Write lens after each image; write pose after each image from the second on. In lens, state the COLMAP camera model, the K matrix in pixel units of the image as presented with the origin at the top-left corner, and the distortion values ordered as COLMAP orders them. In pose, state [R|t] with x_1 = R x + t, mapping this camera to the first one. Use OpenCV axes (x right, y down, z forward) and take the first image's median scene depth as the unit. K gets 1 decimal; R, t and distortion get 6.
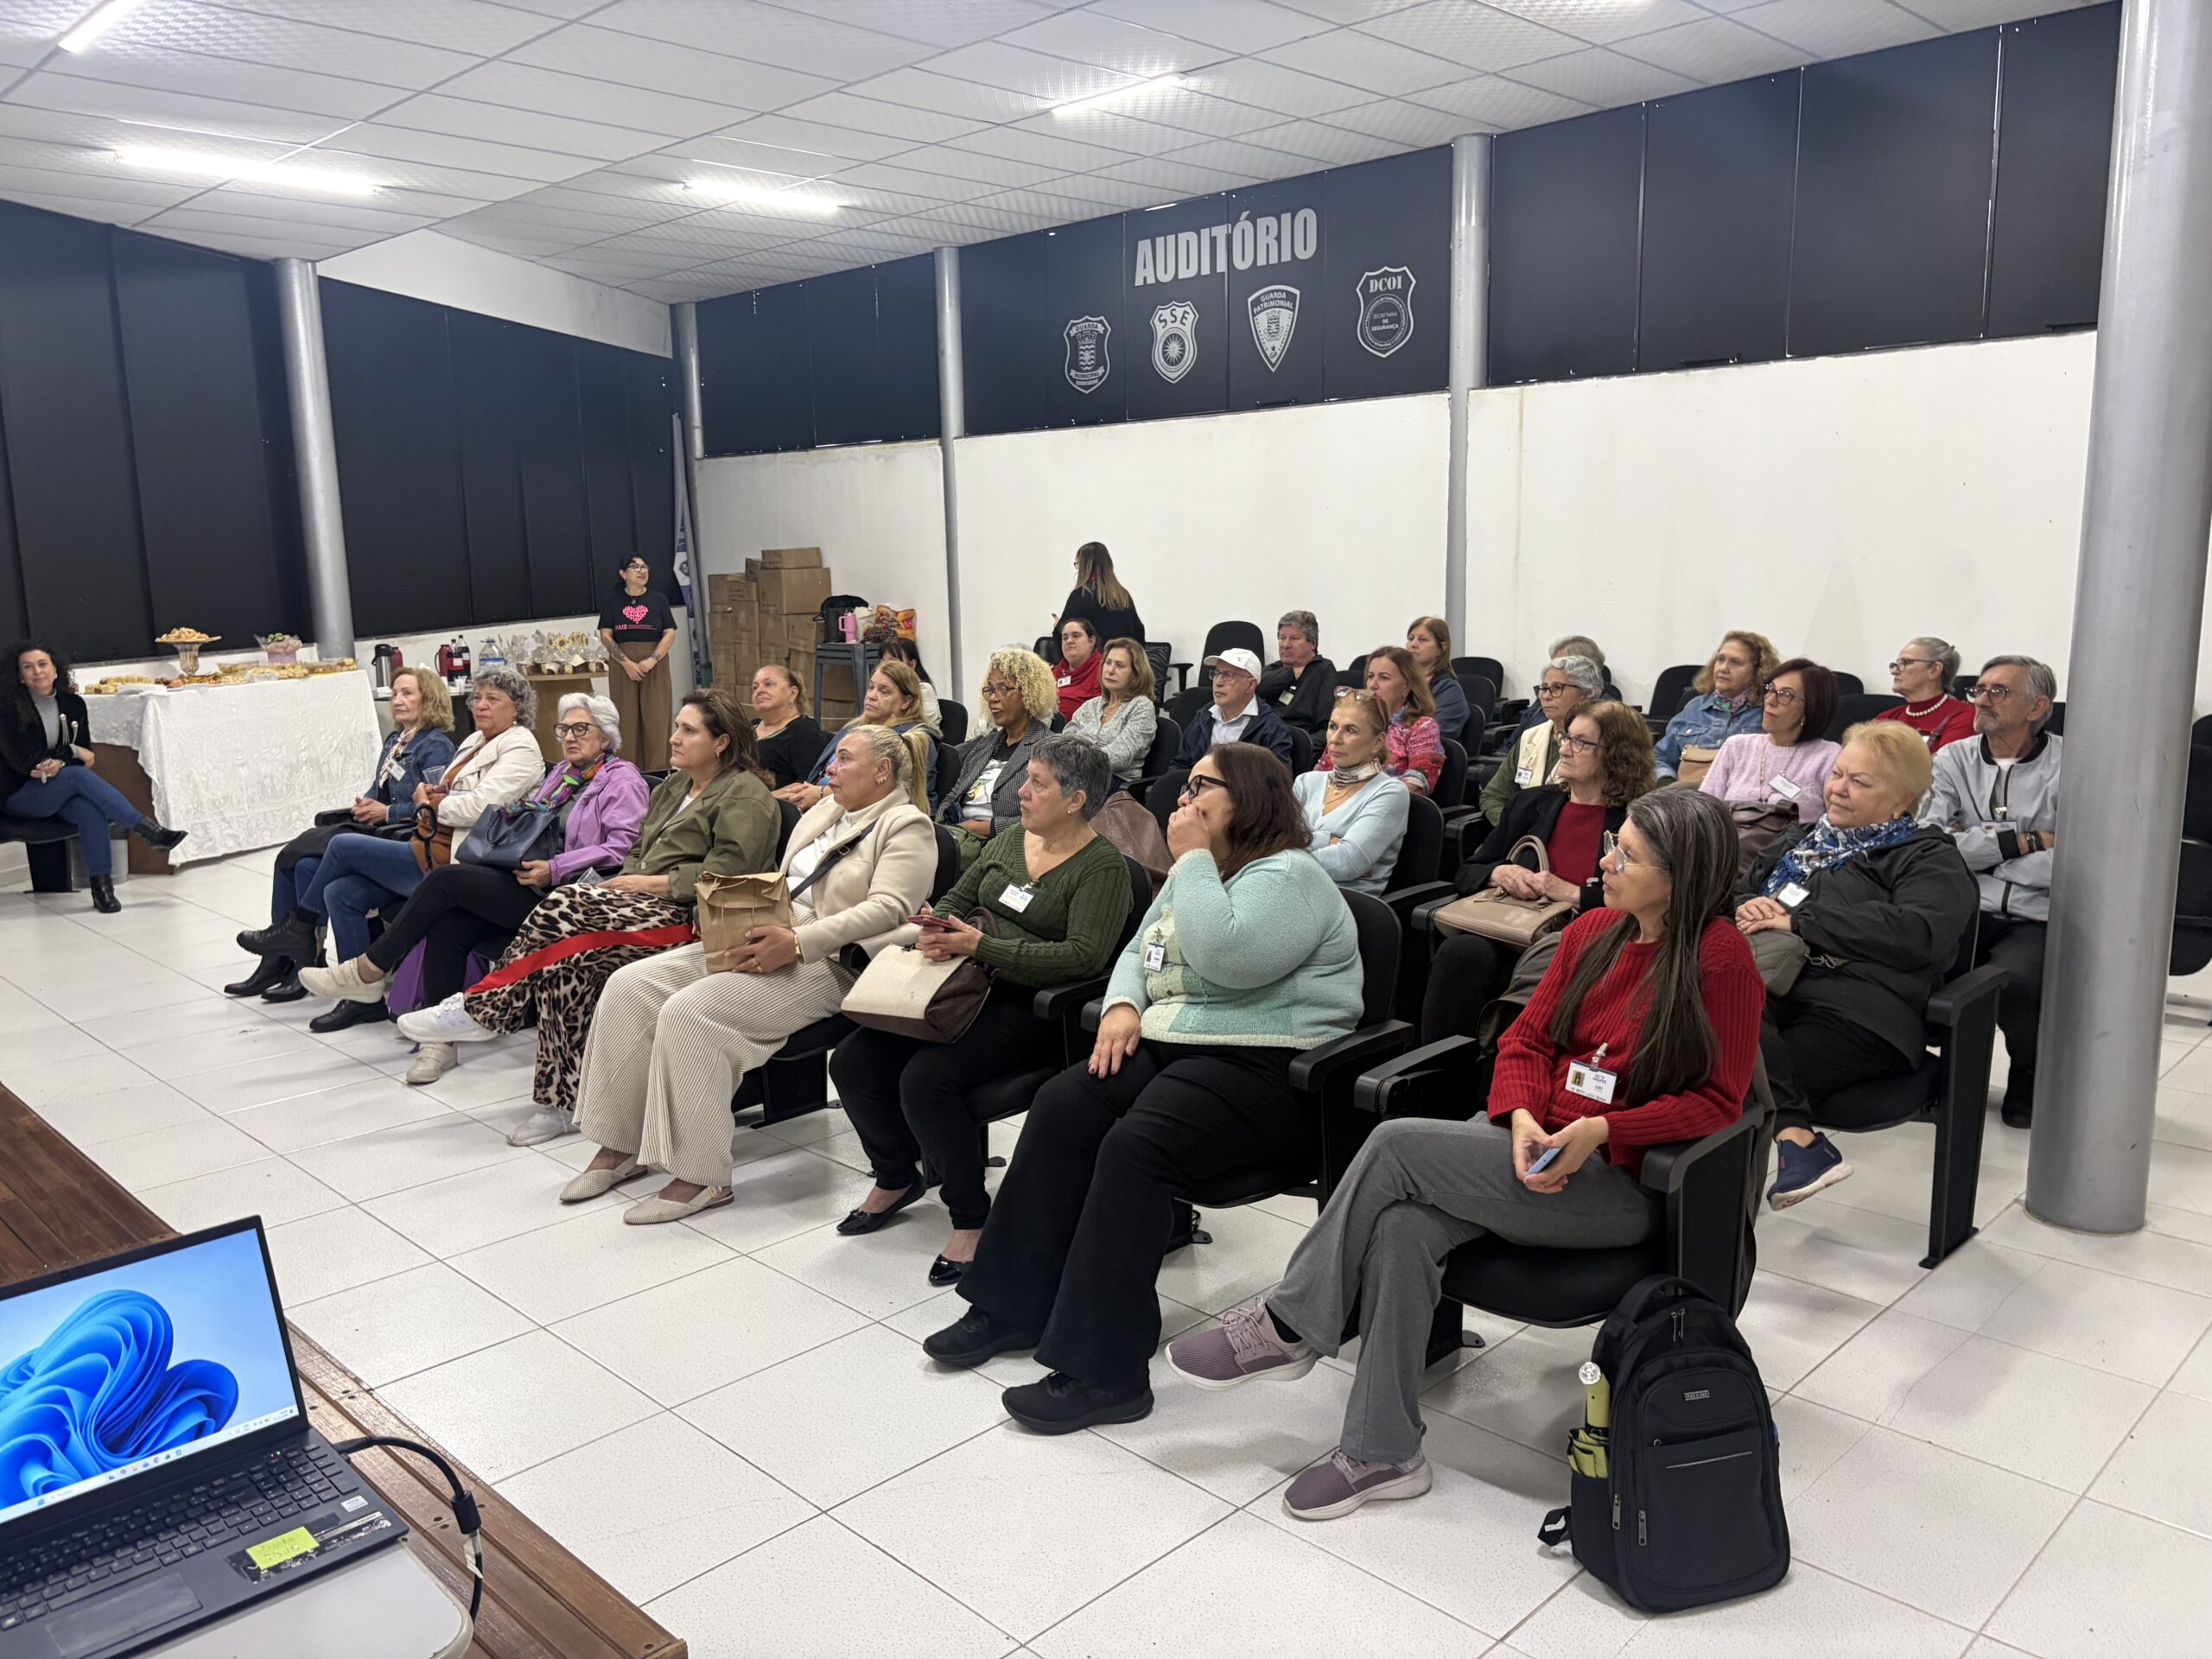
lens RADIAL K [[1661.5, 0, 1089.9], [0, 1661.5, 834.0], [0, 0, 1]] dist [0.047149, -0.067180]
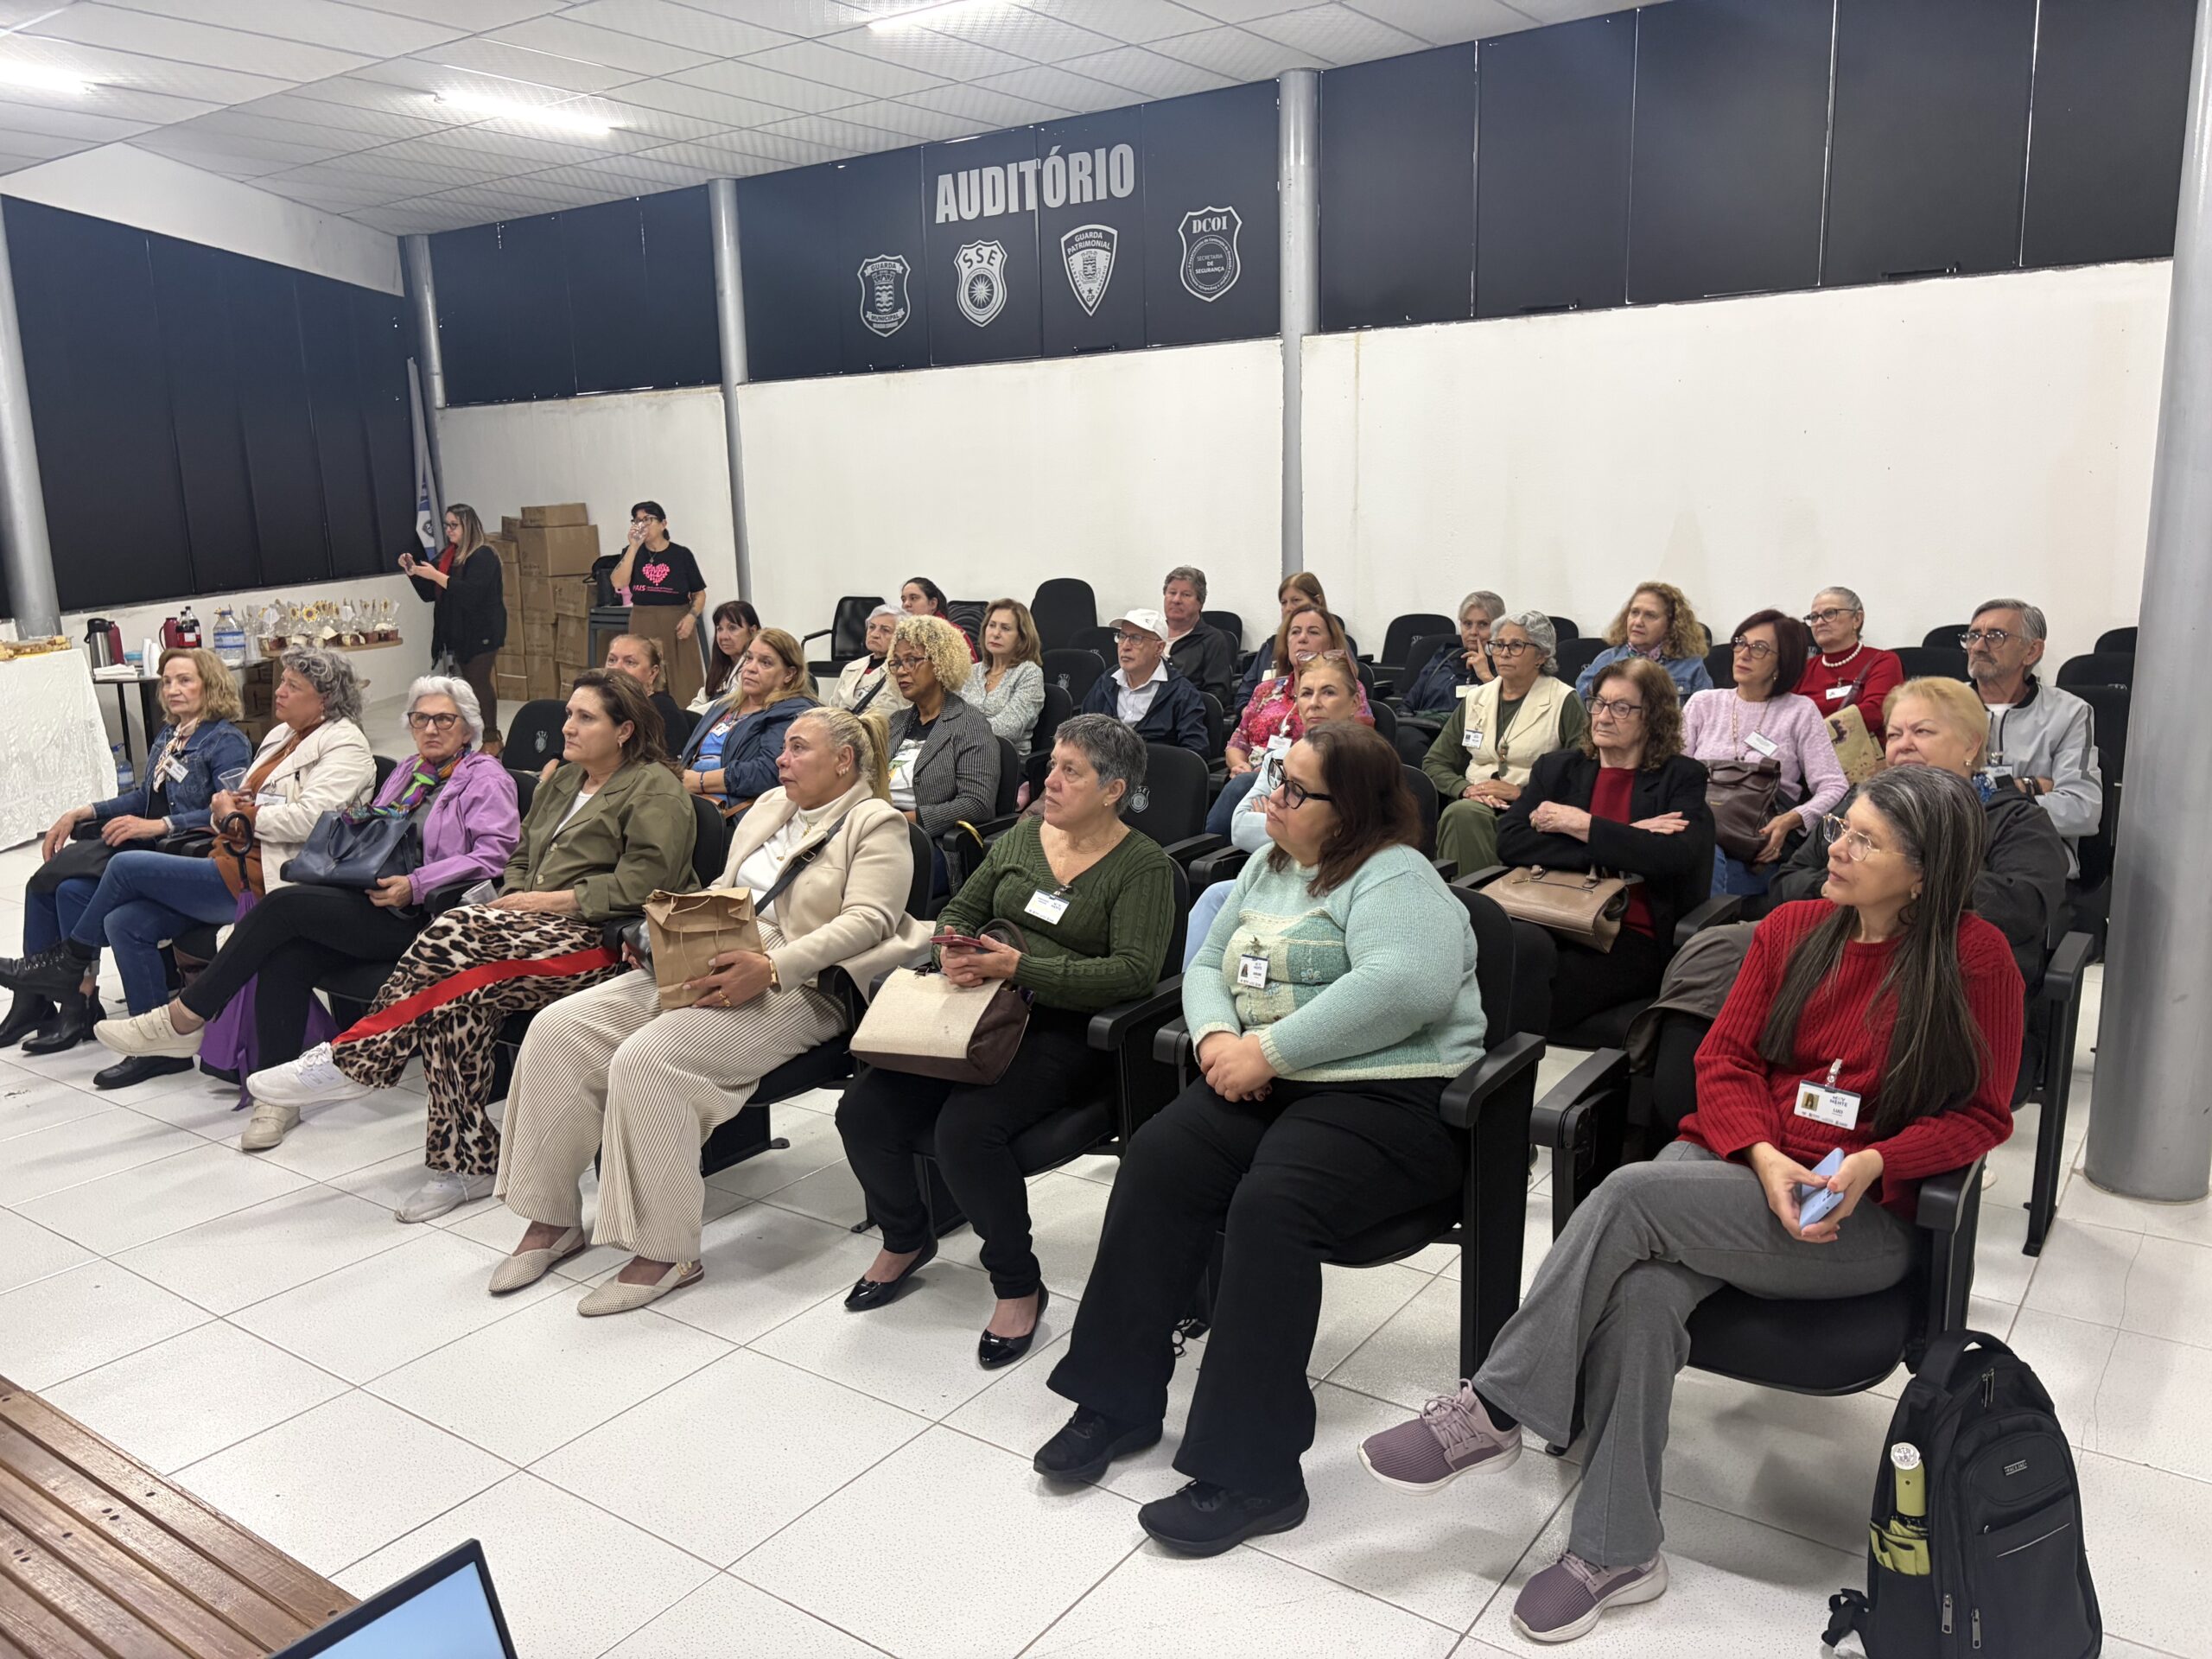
lens RADIAL K [[1676.5, 0, 1106.0], [0, 1676.5, 829.5], [0, 0, 1]] dist [0.022013, 0.000184]
pose [[0.986611, -0.038815, 0.158405, -0.111170], [0.035284, 0.999064, 0.025042, -0.016575], [-0.159228, -0.019118, 0.987057, 0.104086]]
